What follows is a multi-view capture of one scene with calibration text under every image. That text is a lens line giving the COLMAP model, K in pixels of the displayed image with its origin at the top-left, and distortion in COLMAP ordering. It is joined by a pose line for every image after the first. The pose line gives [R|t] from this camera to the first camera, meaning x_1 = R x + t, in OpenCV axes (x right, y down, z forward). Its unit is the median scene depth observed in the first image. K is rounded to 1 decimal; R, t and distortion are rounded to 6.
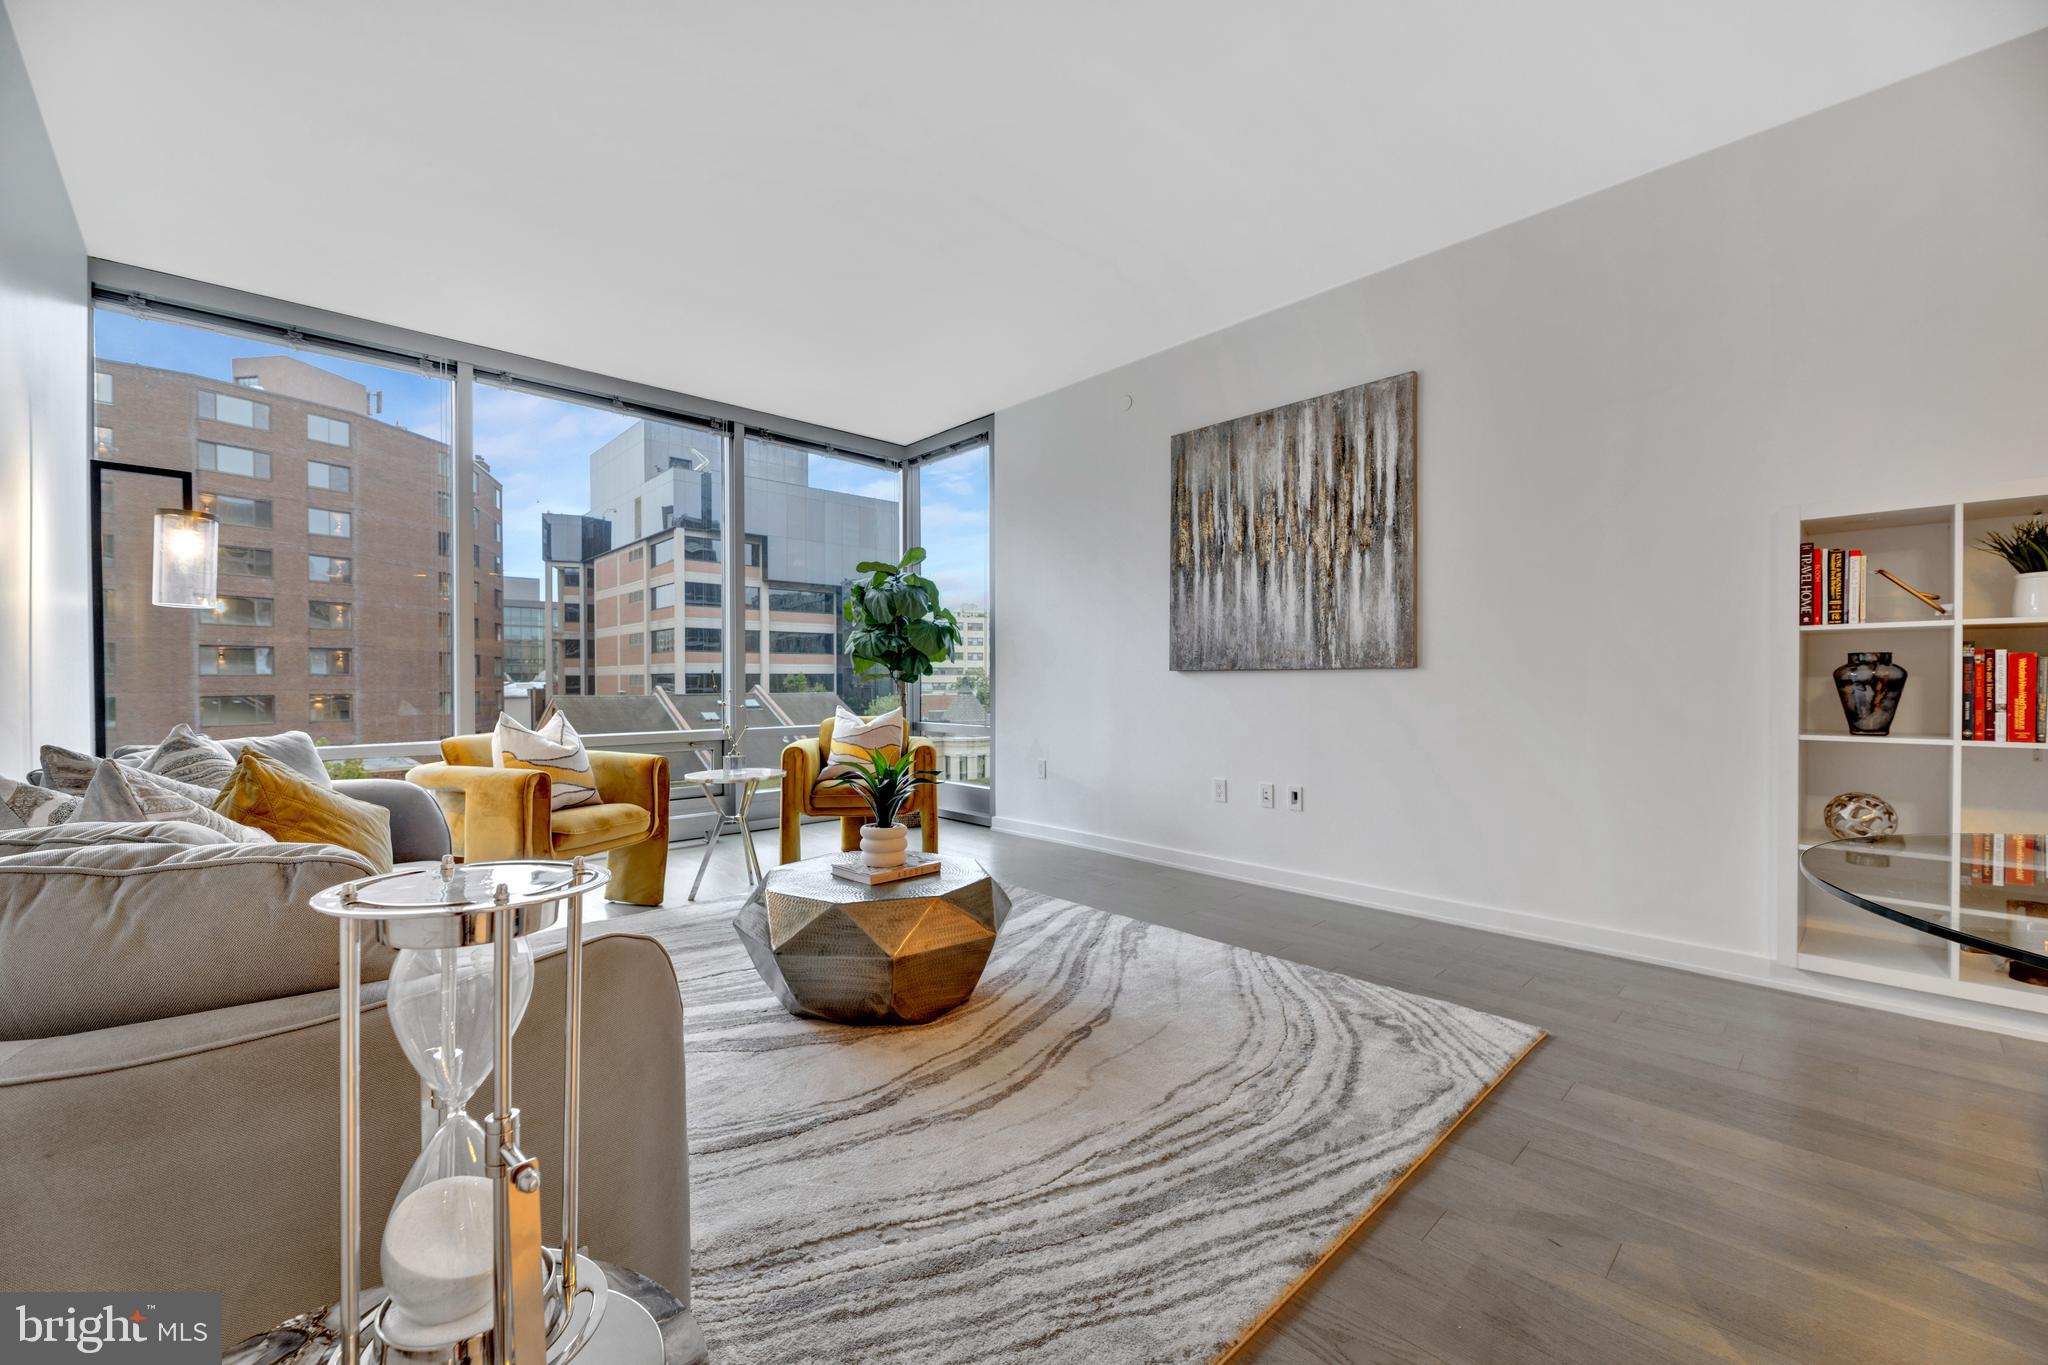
lens RADIAL K [[817.9, 0, 1018.8], [0, 817.9, 687.9], [0, 0, 1]] dist [0.002191, -0.004595]
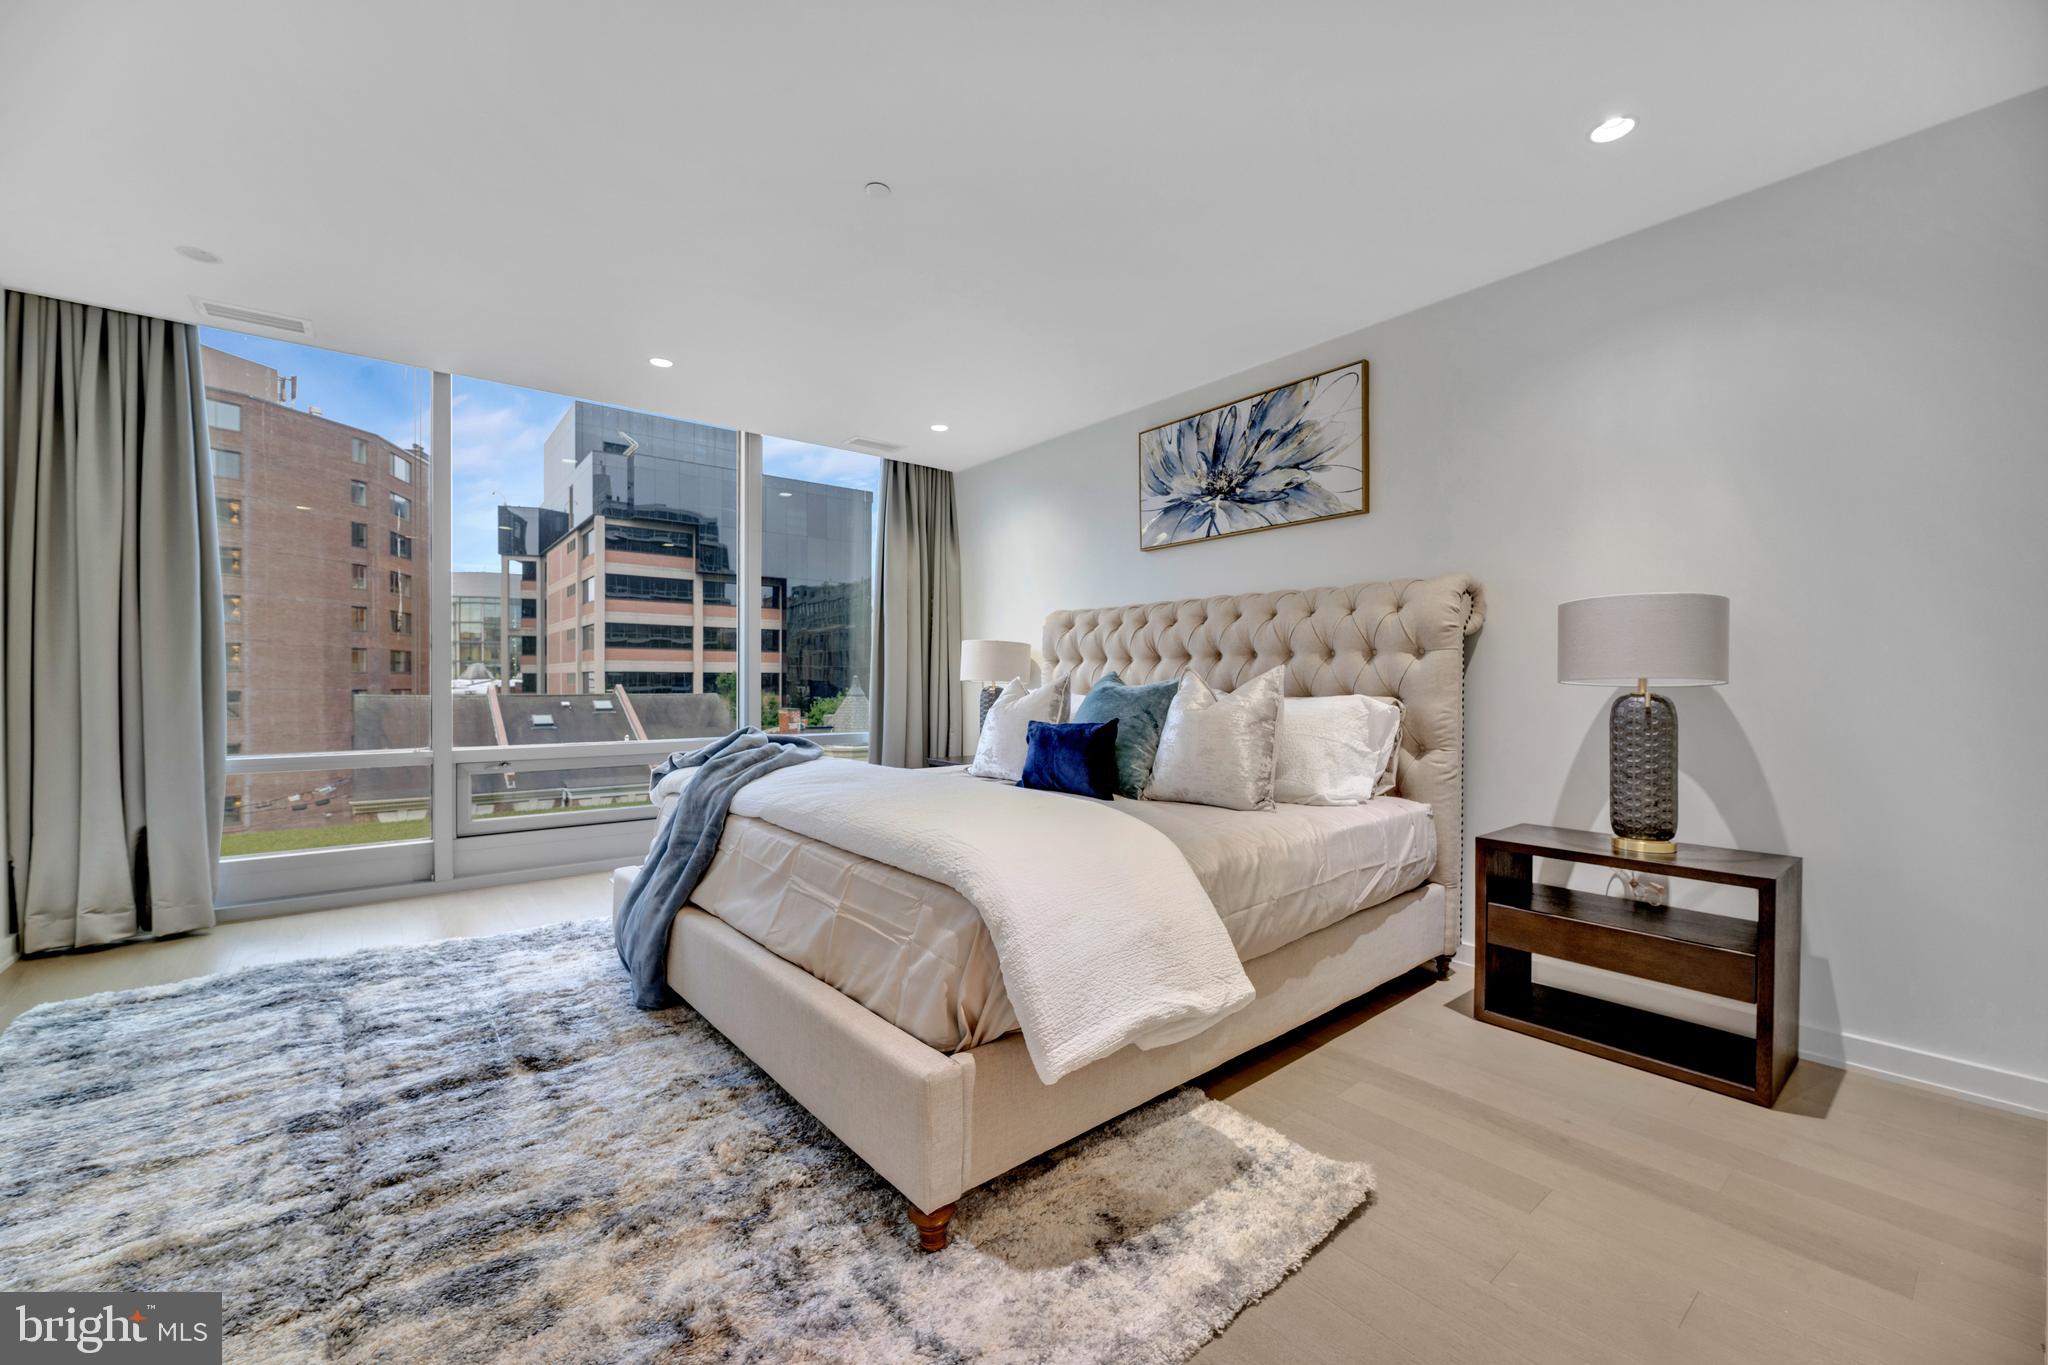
lens RADIAL K [[817.9, 0, 1018.8], [0, 817.9, 687.9], [0, 0, 1]] dist [0.002191, -0.004595]
pose [[0.997596, 0.006263, -0.069021, 1.753938], [-0.006385, 0.999978, -0.001548, -0.006813], [0.069010, 0.001985, 0.997614, 1.341112]]
